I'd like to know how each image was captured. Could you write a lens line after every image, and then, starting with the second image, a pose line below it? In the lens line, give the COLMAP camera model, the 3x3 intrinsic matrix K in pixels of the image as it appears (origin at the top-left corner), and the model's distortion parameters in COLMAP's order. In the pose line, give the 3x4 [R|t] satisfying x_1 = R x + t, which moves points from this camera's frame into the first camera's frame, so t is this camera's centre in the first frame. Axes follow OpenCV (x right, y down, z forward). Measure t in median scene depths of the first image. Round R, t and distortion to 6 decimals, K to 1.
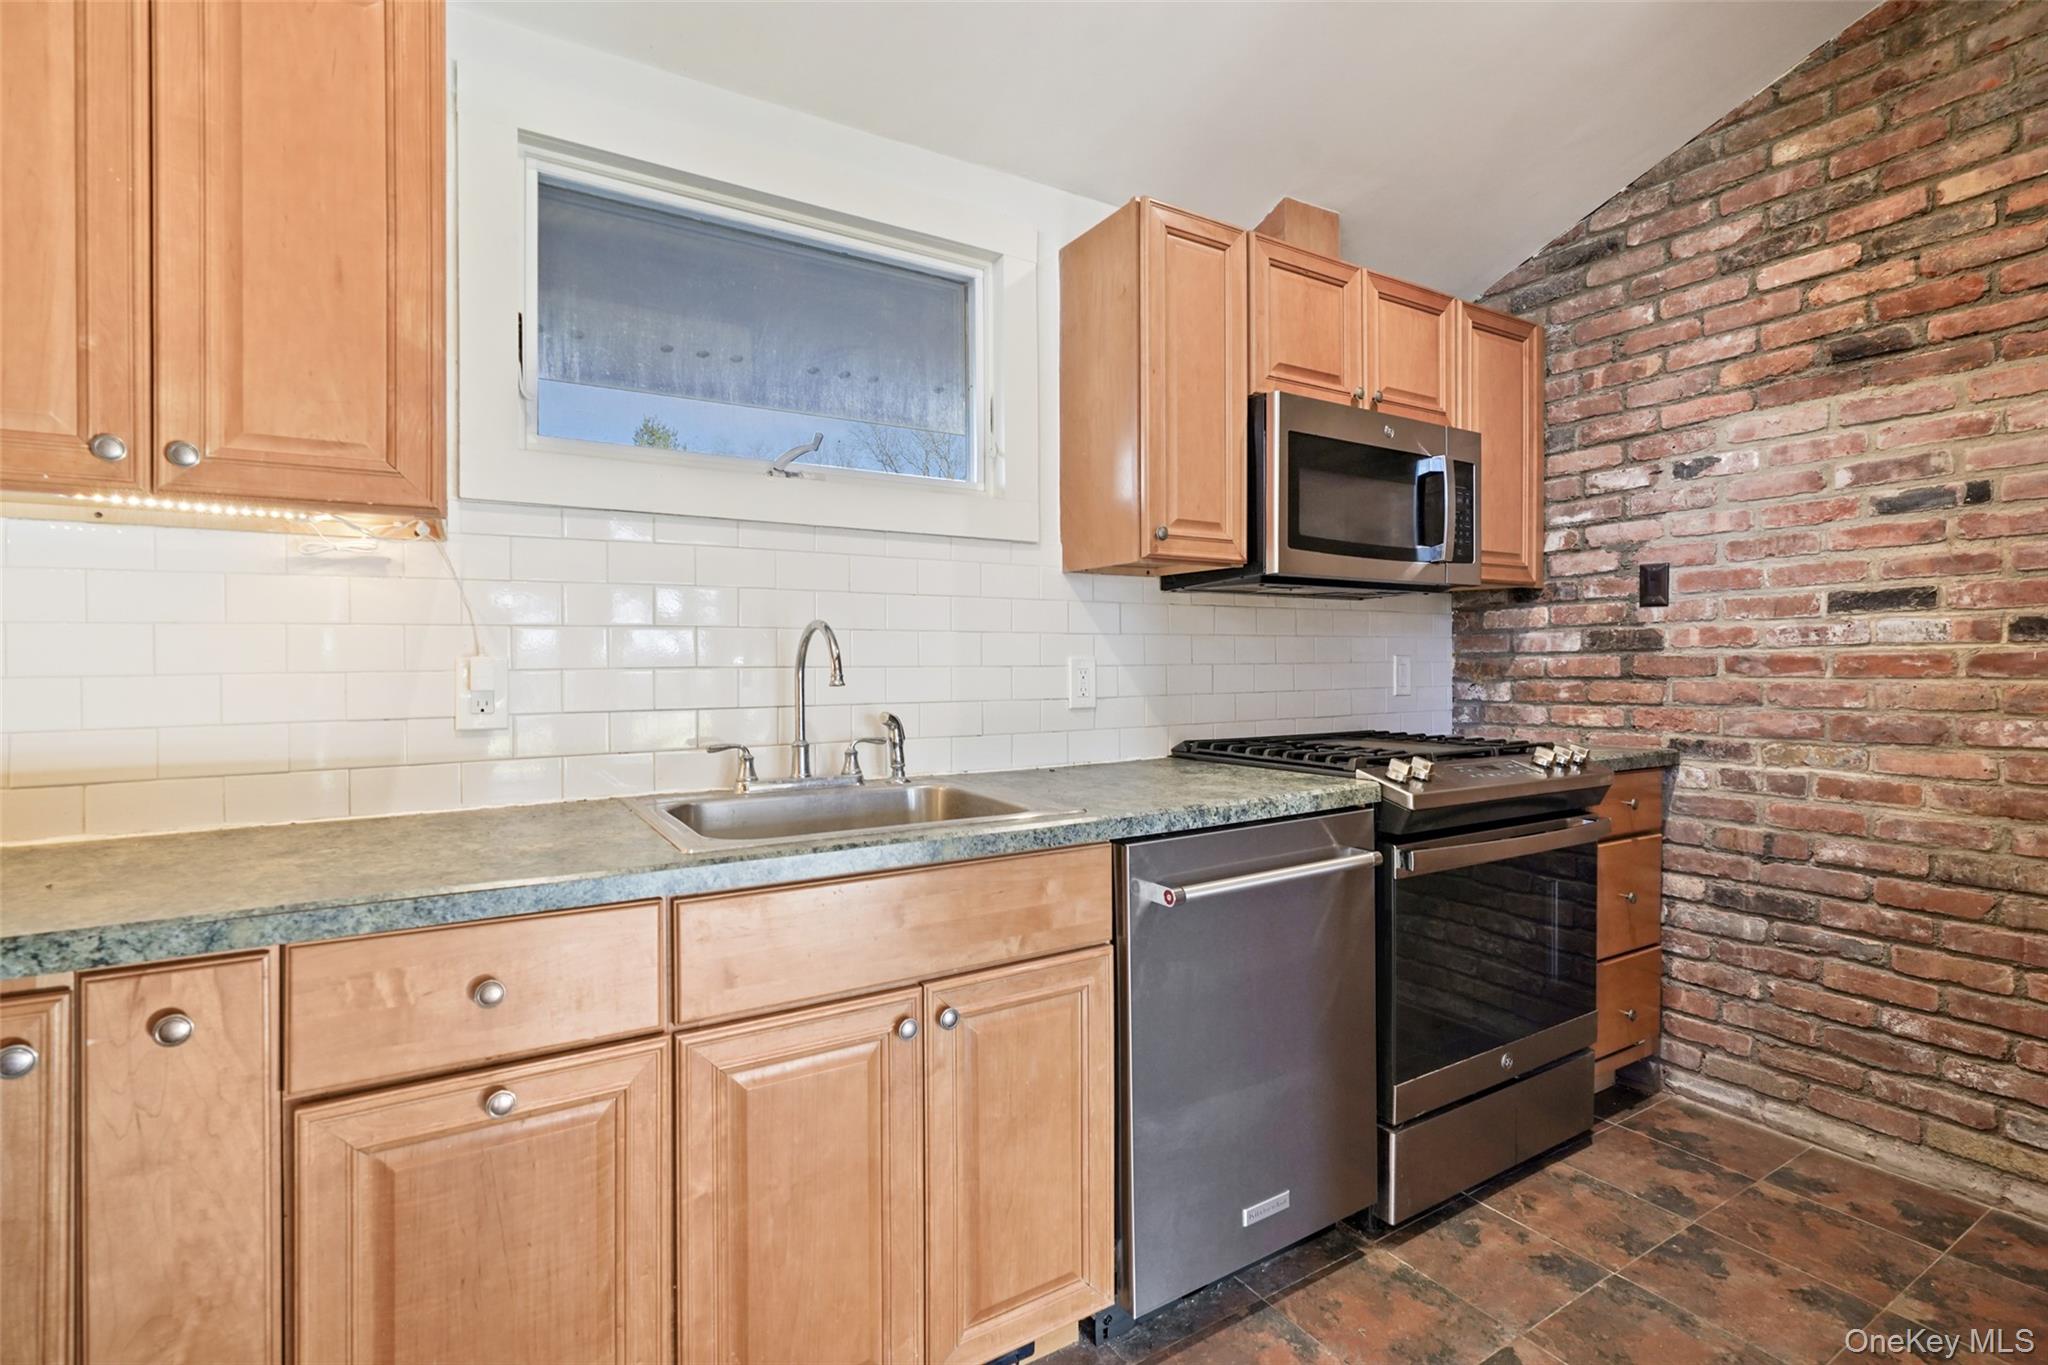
lens RADIAL K [[921.5, 0, 1017.7], [0, 921.5, 667.8], [0, 0, 1]] dist [-0.002856, 0.000806]
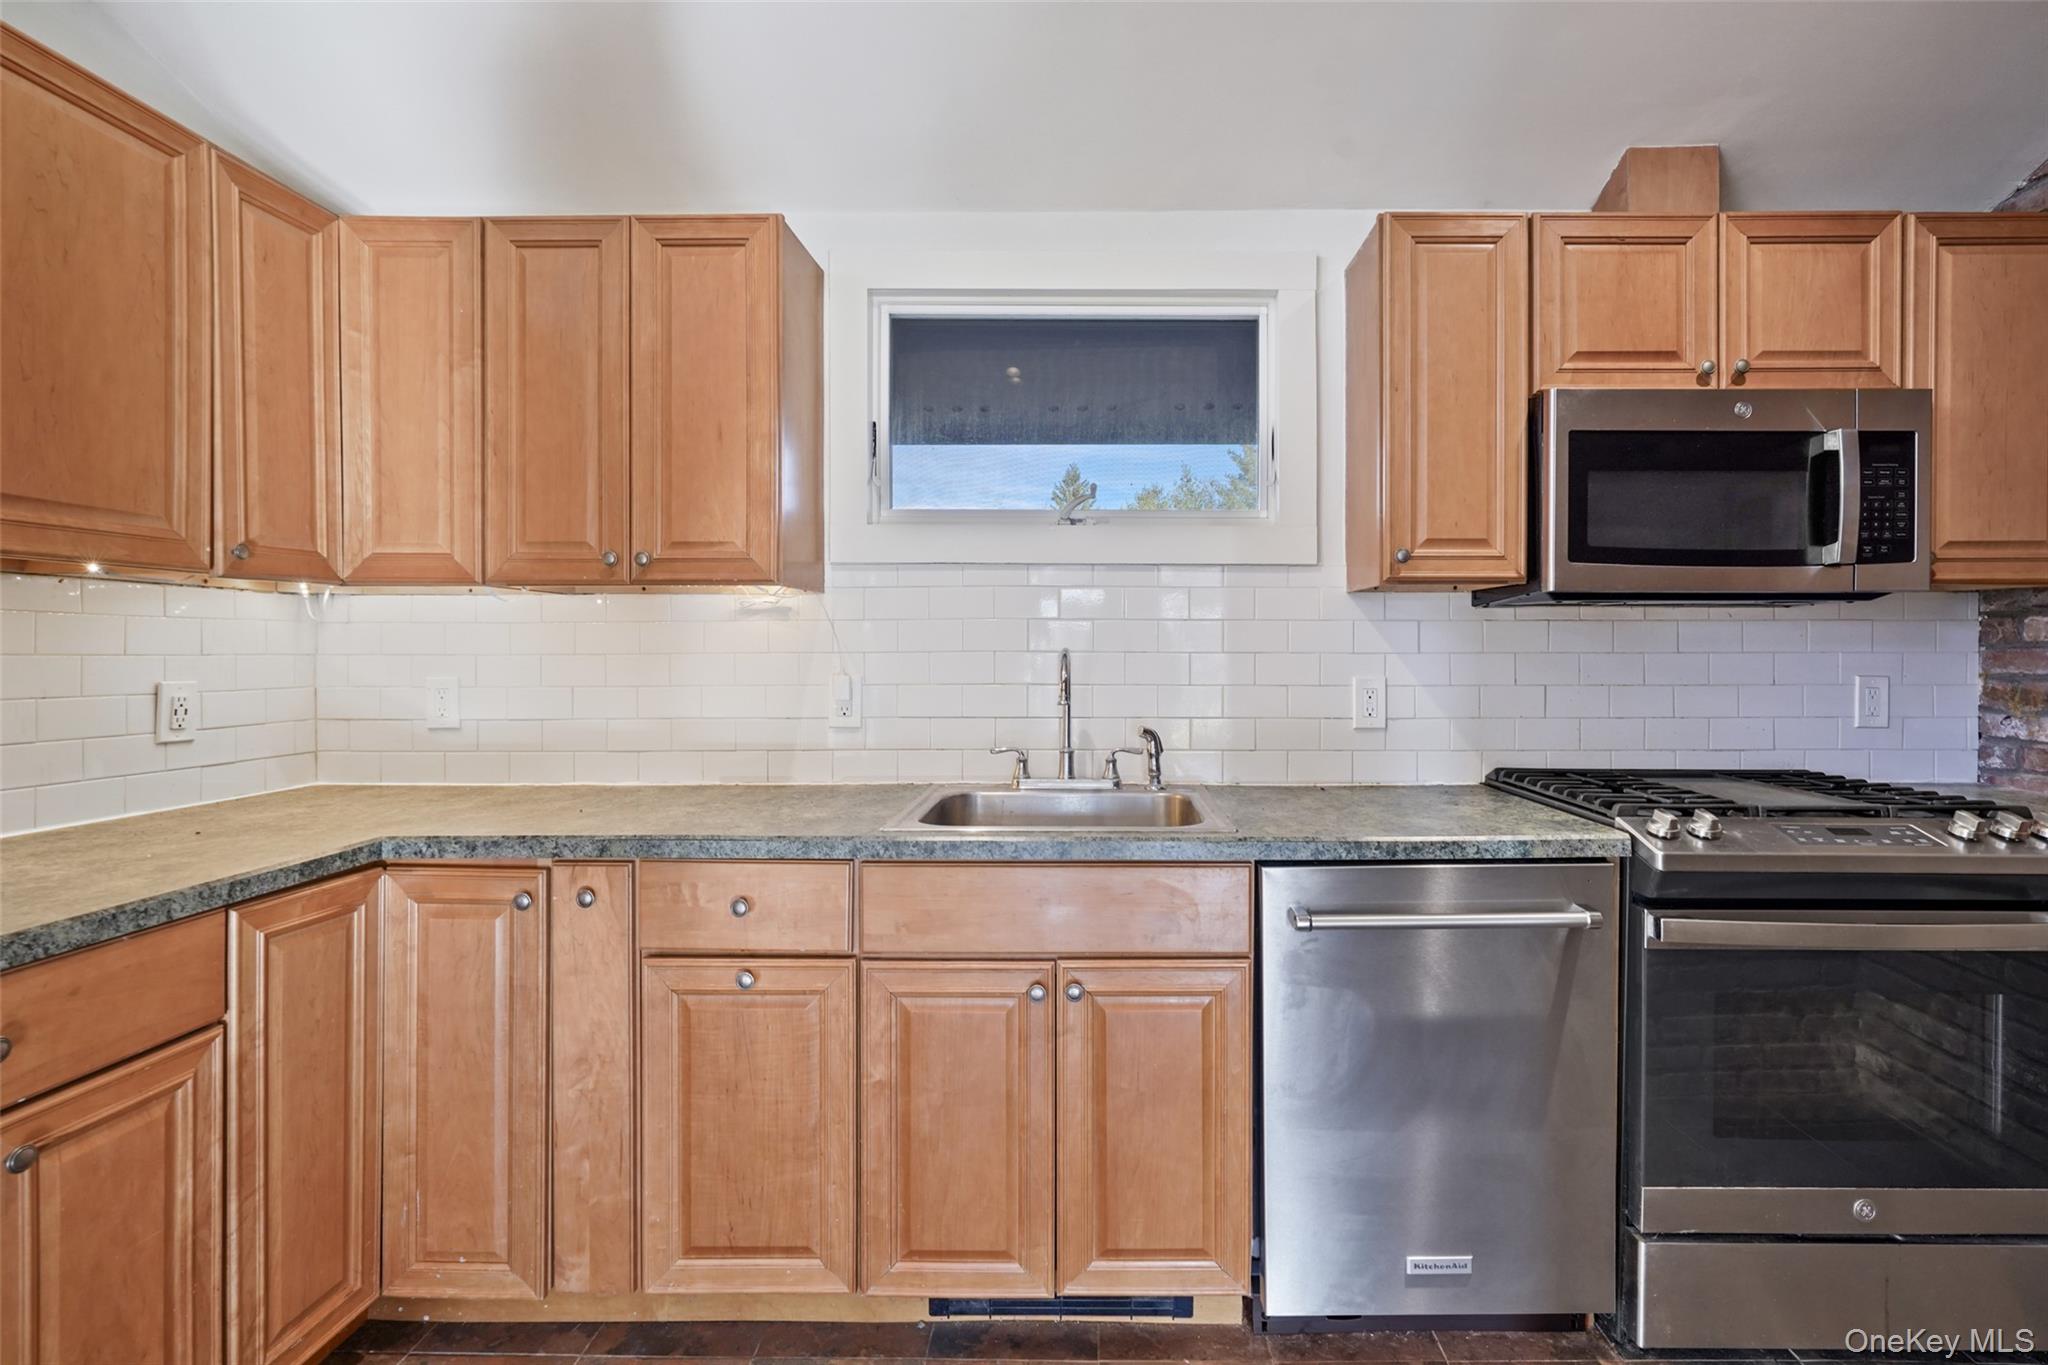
lens RADIAL K [[888.0, 0, 1027.7], [0, 888.0, 670.0], [0, 0, 1]] dist [-0.001708, 0.000265]
pose [[0.855604, 0.012078, -0.517491, 0.356813], [-0.008354, 0.999920, 0.009526, -0.035787], [0.517564, -0.003827, 0.855636, -0.009283]]
